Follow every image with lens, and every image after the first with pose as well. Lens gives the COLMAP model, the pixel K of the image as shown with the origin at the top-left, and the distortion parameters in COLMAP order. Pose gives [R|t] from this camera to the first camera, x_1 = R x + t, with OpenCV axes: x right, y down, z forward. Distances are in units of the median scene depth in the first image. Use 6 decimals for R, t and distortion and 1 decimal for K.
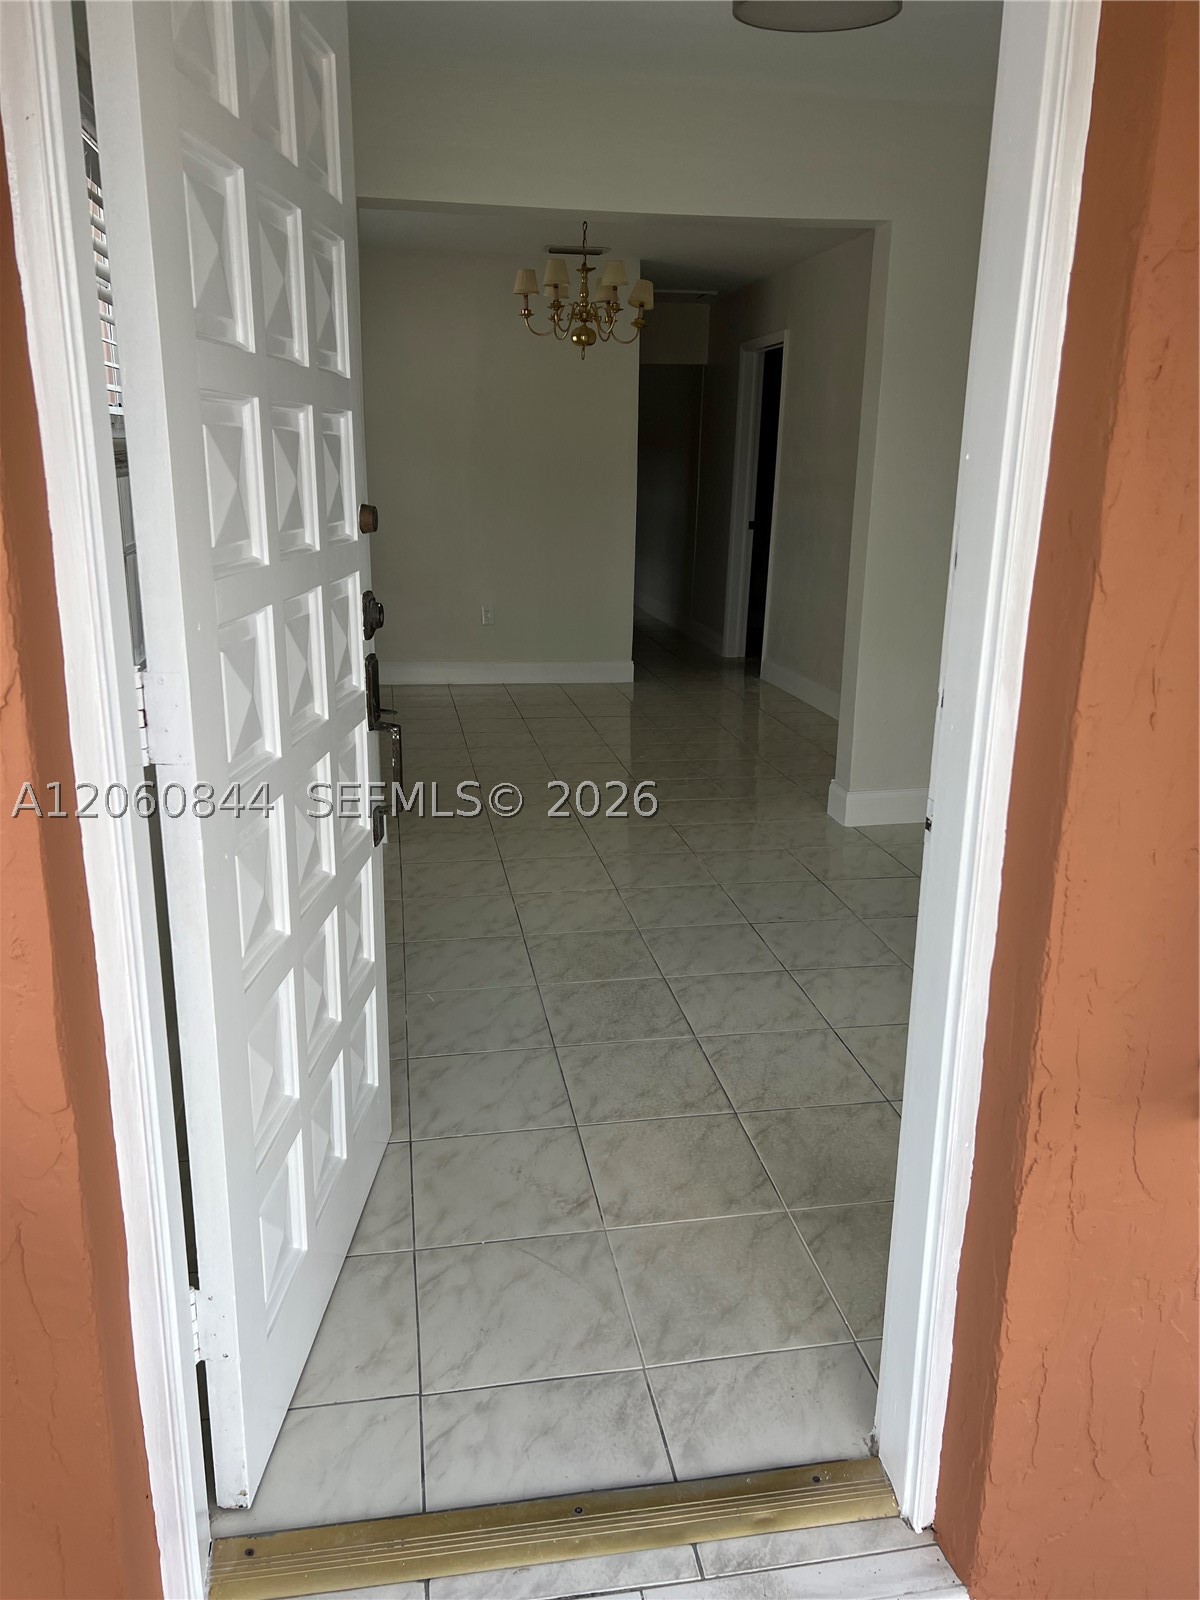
lens RADIAL K [[1201.8, 0, 600.0], [0, 1201.8, 800.0], [0, 0, 1]] dist [0.095448, -0.178685]
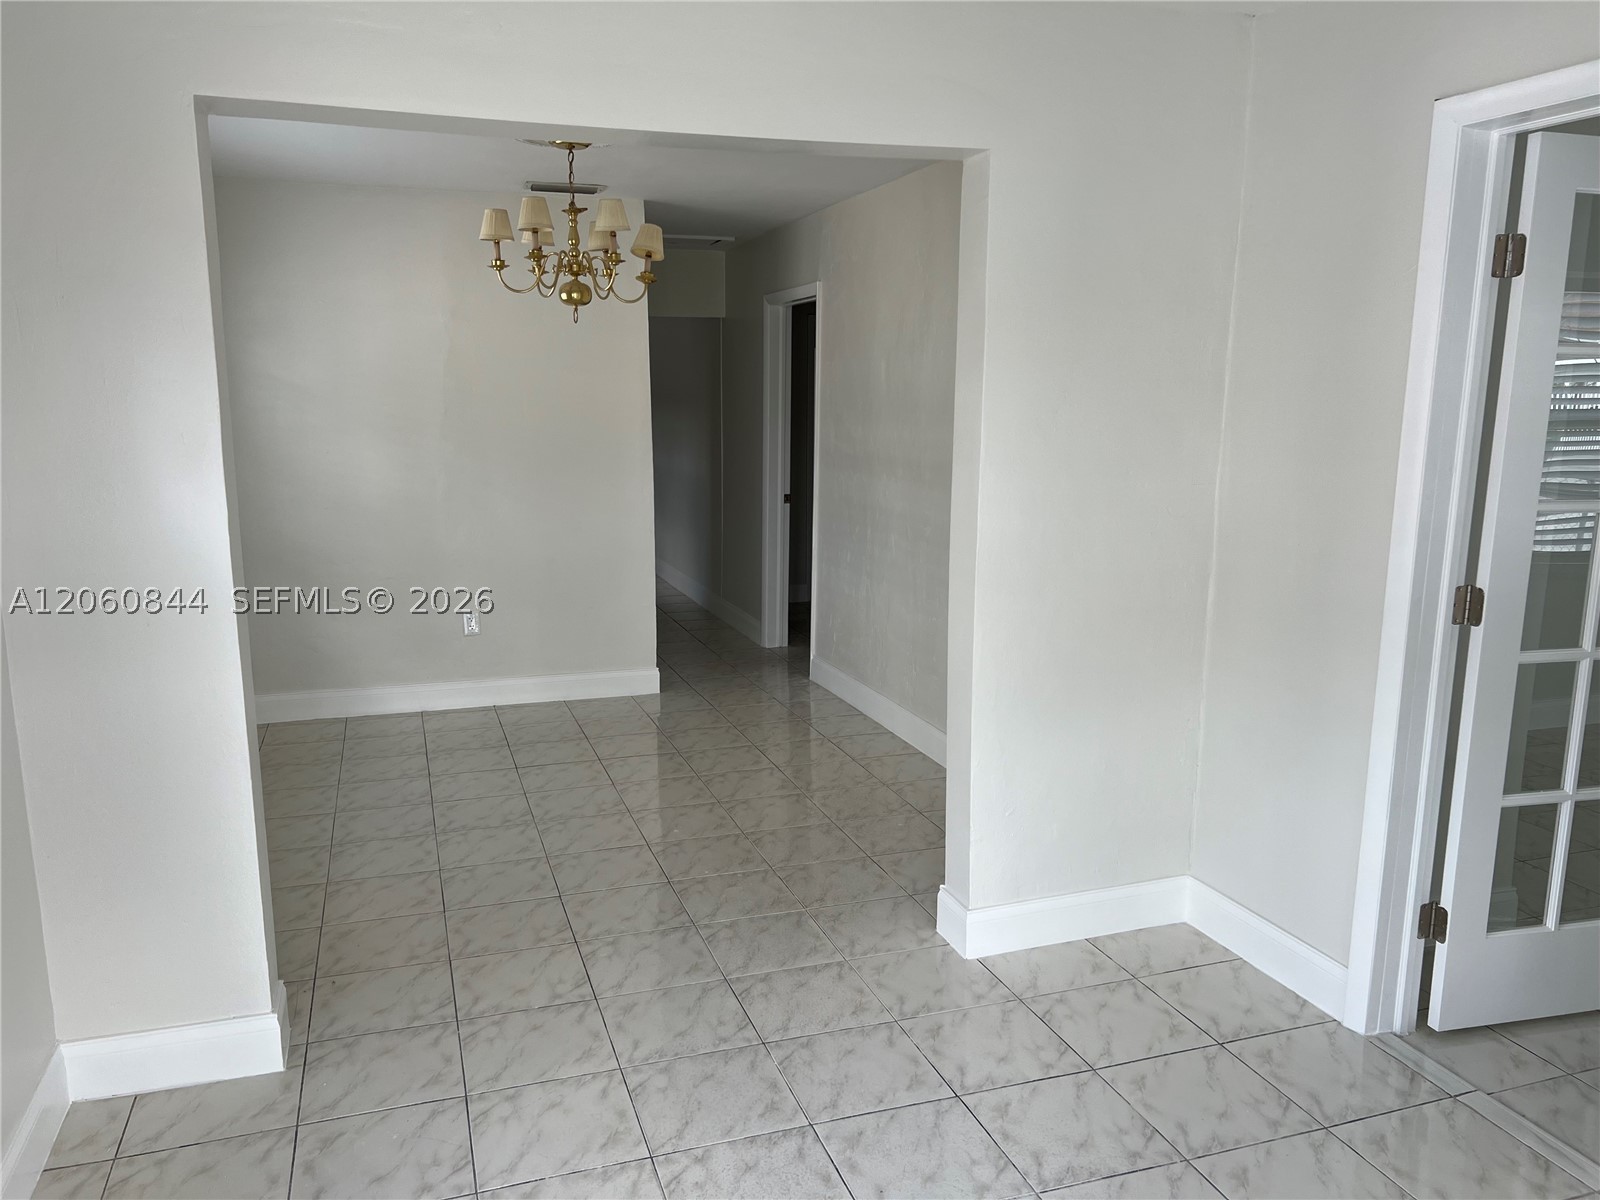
lens RADIAL K [[1201.8, 0, 805.6], [0, 1201.8, 621.2], [0, 0, 1]] dist [0.095448, -0.178685]
pose [[0.987689, -0.041656, 0.150779, 0.006370], [0.054571, 0.995091, -0.082559, -0.100780], [-0.146600, 0.089771, 0.985114, 0.232474]]
